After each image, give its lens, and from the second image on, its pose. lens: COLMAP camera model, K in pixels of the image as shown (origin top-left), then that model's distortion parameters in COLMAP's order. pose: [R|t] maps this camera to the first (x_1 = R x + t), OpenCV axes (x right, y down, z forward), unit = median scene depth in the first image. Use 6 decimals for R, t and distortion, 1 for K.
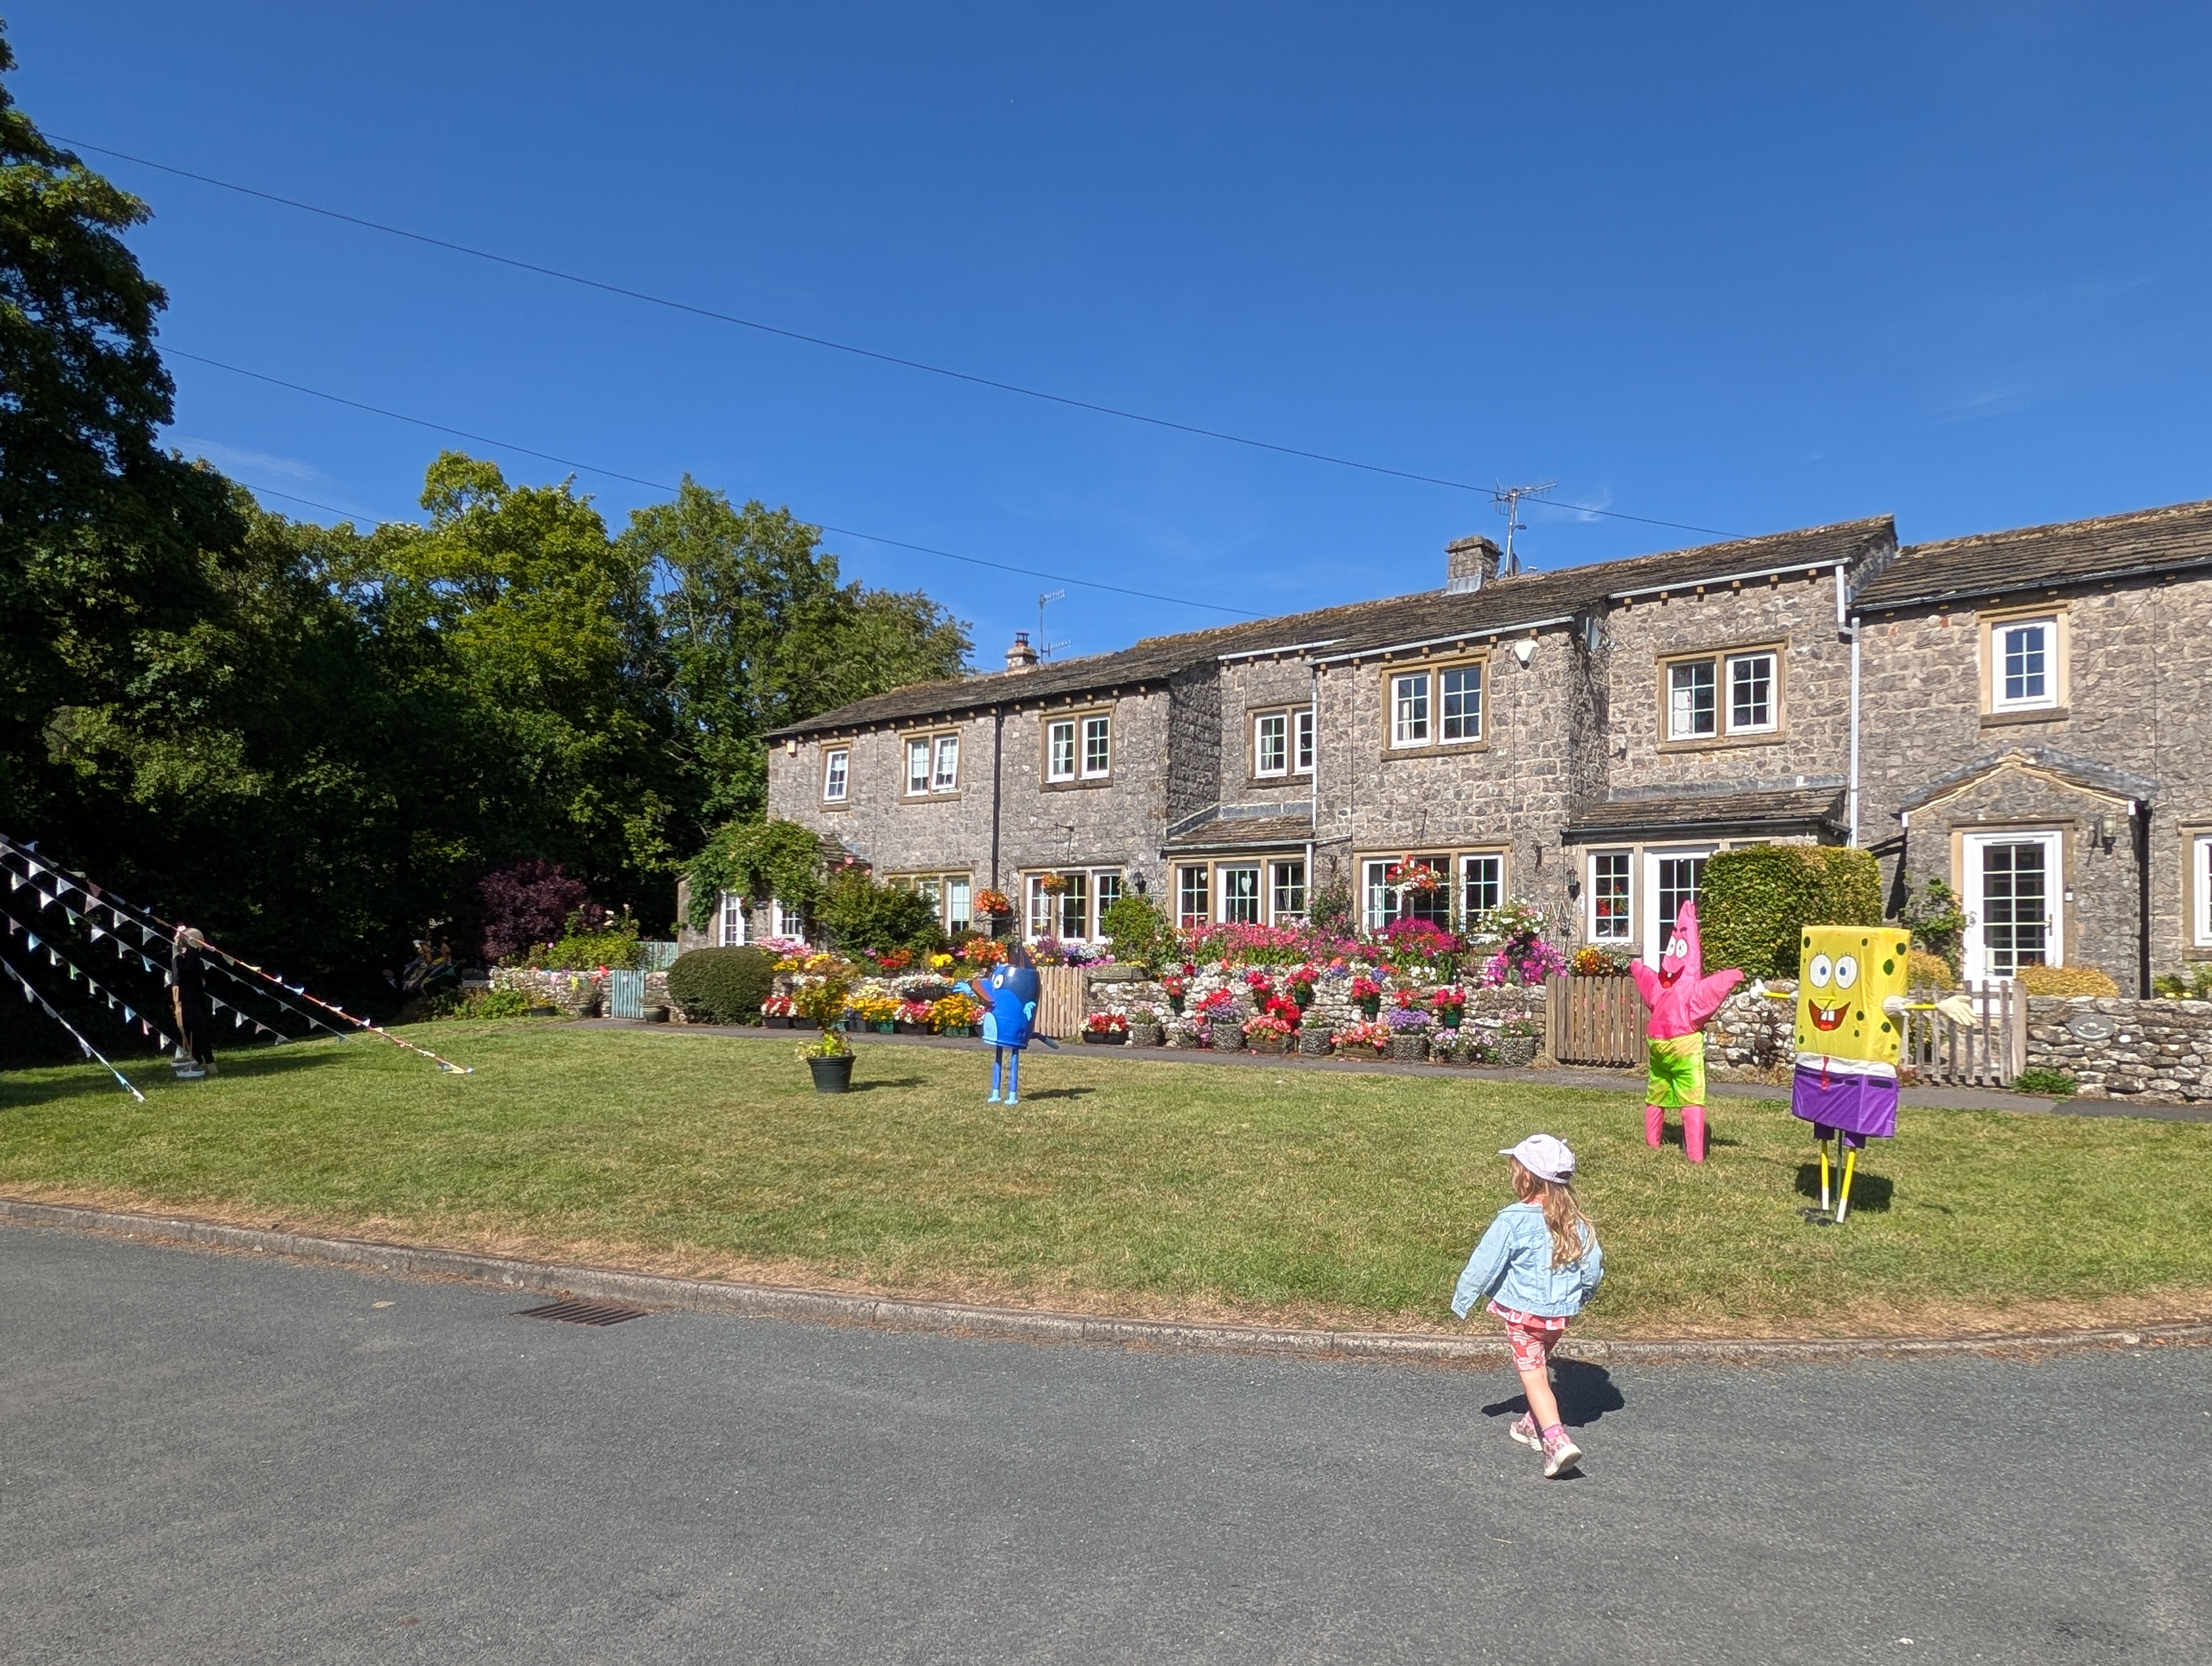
lens RADIAL K [[1489.8, 0, 1113.7], [0, 1489.8, 927.8], [0, 0, 1]] dist [-0.001256, 0.001322]
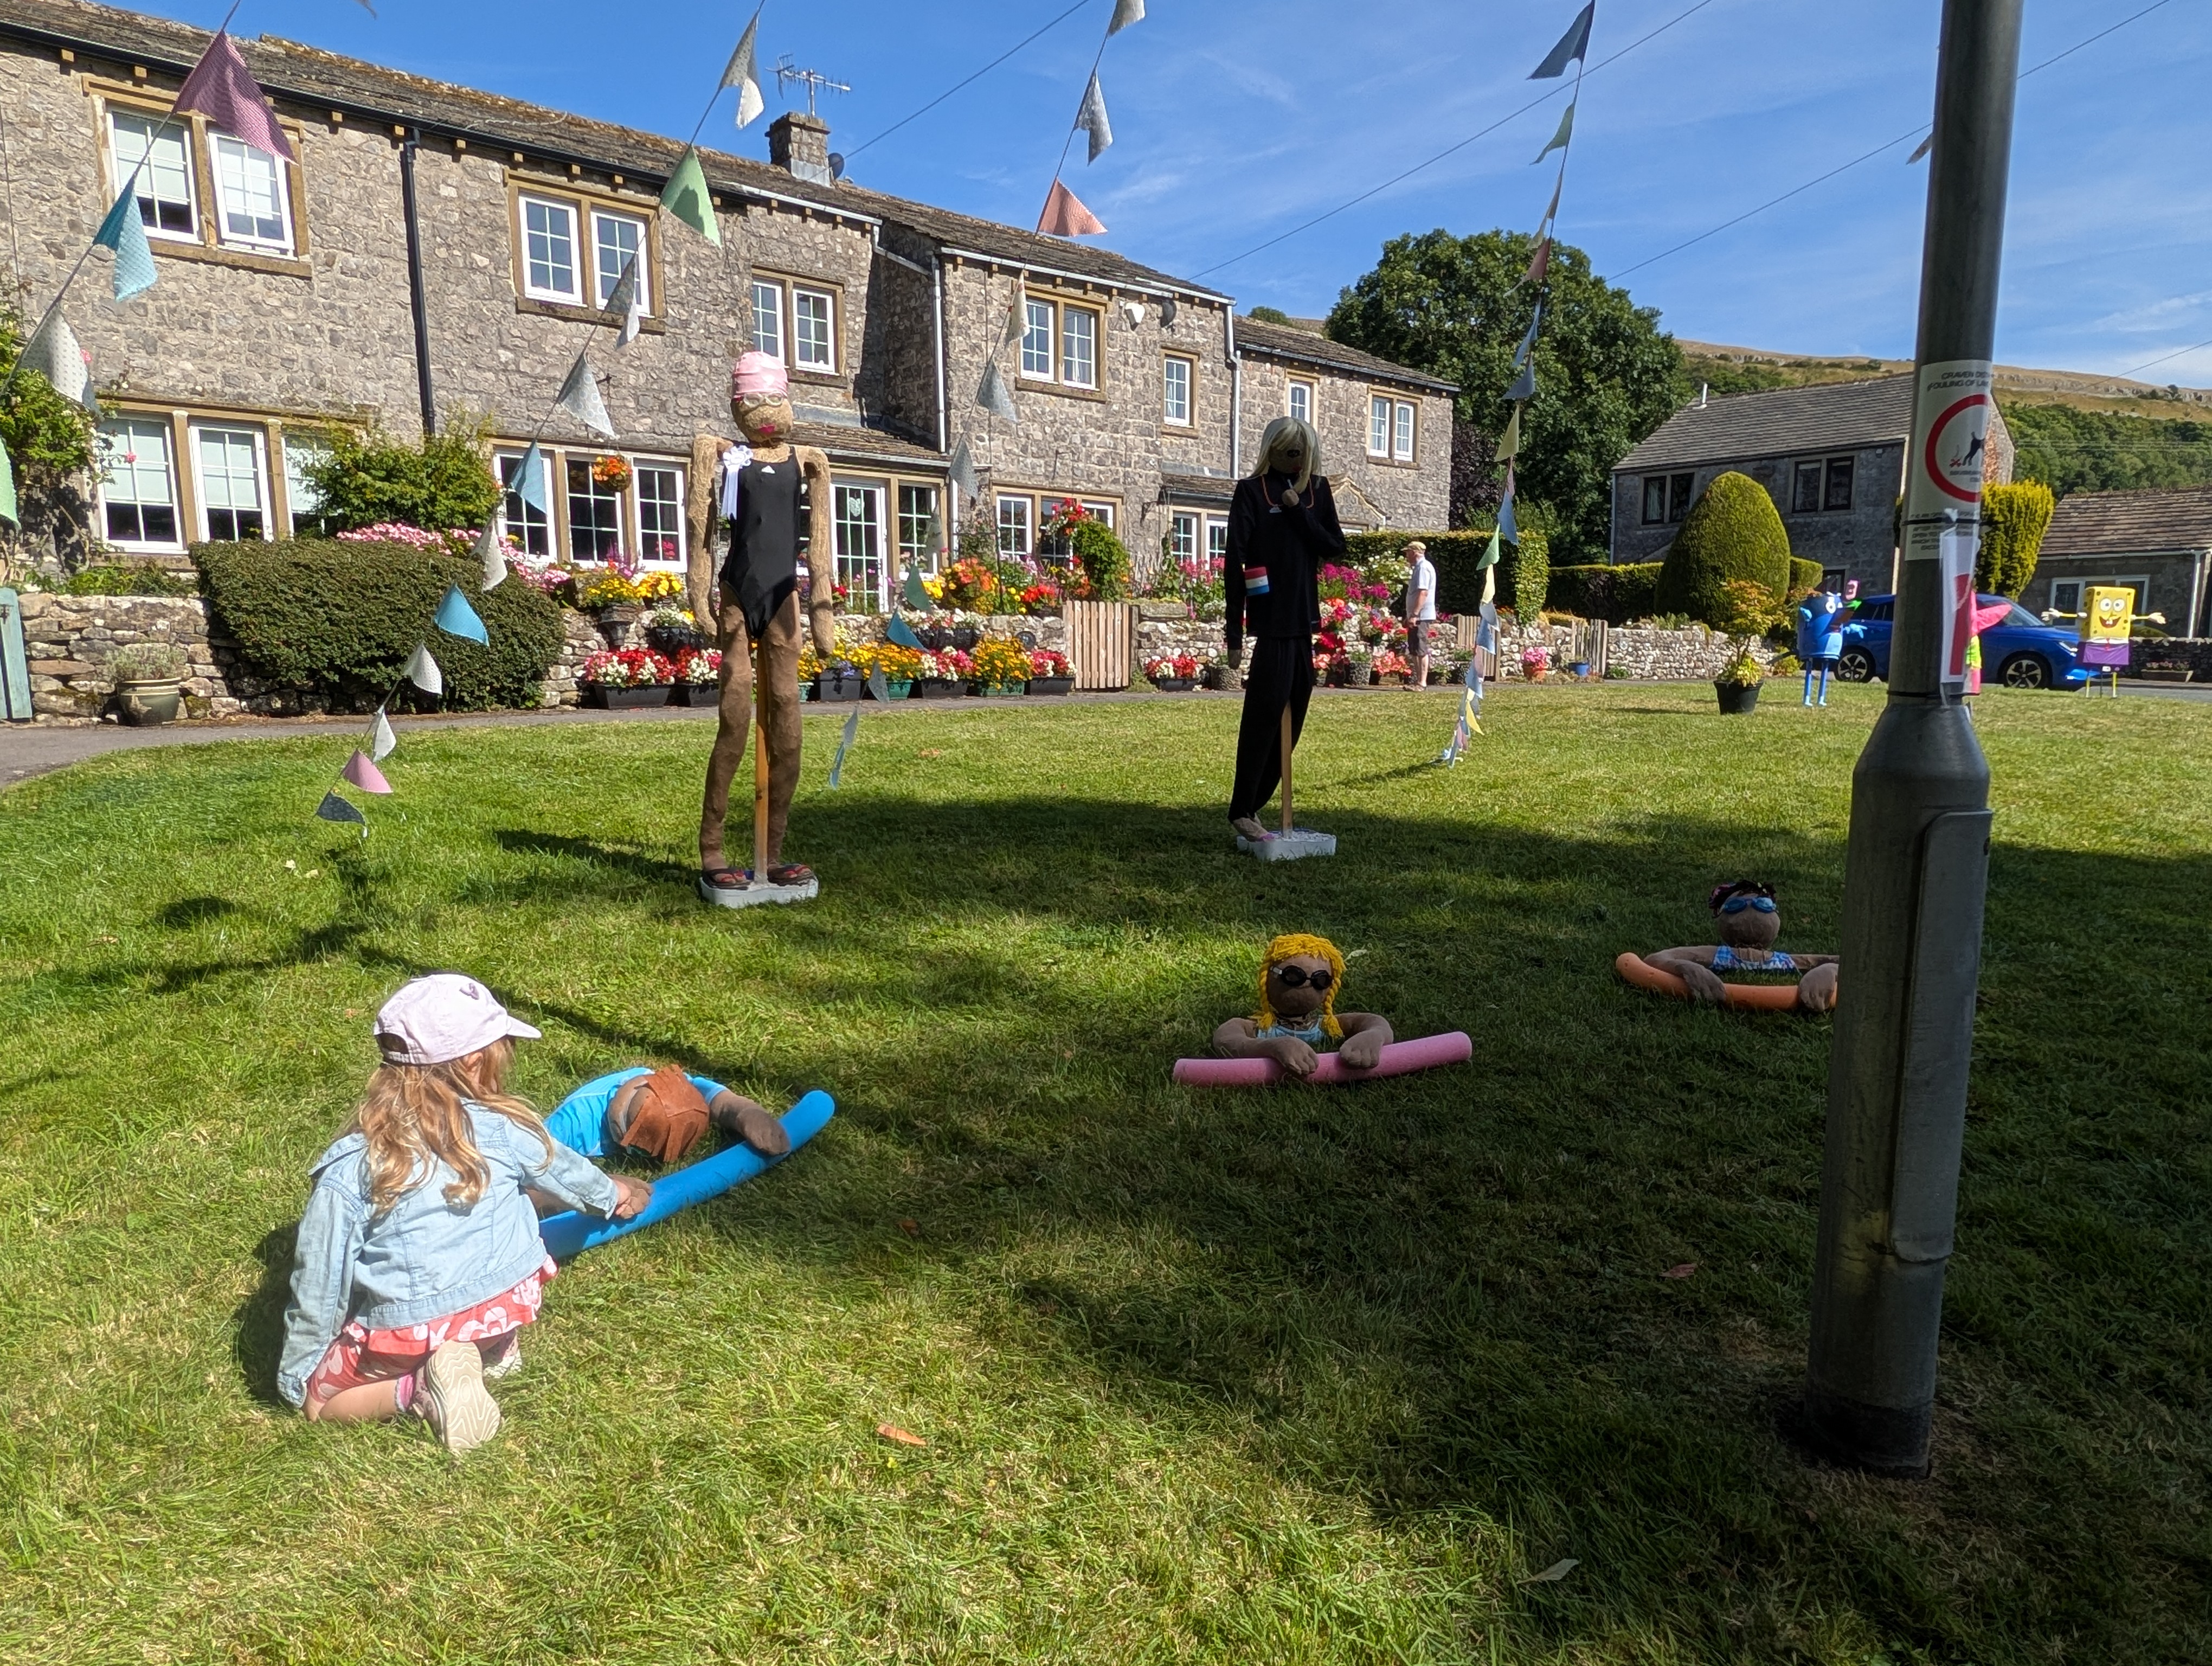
lens RADIAL K [[1489.8, 0, 1113.7], [0, 1489.8, 927.8], [0, 0, 1]] dist [-0.001256, 0.001322]
pose [[0.110570, -0.187694, 0.975984, -0.803336], [-0.022759, 0.981270, 0.191288, 0.041759], [-0.993608, -0.043364, 0.104227, 0.825179]]
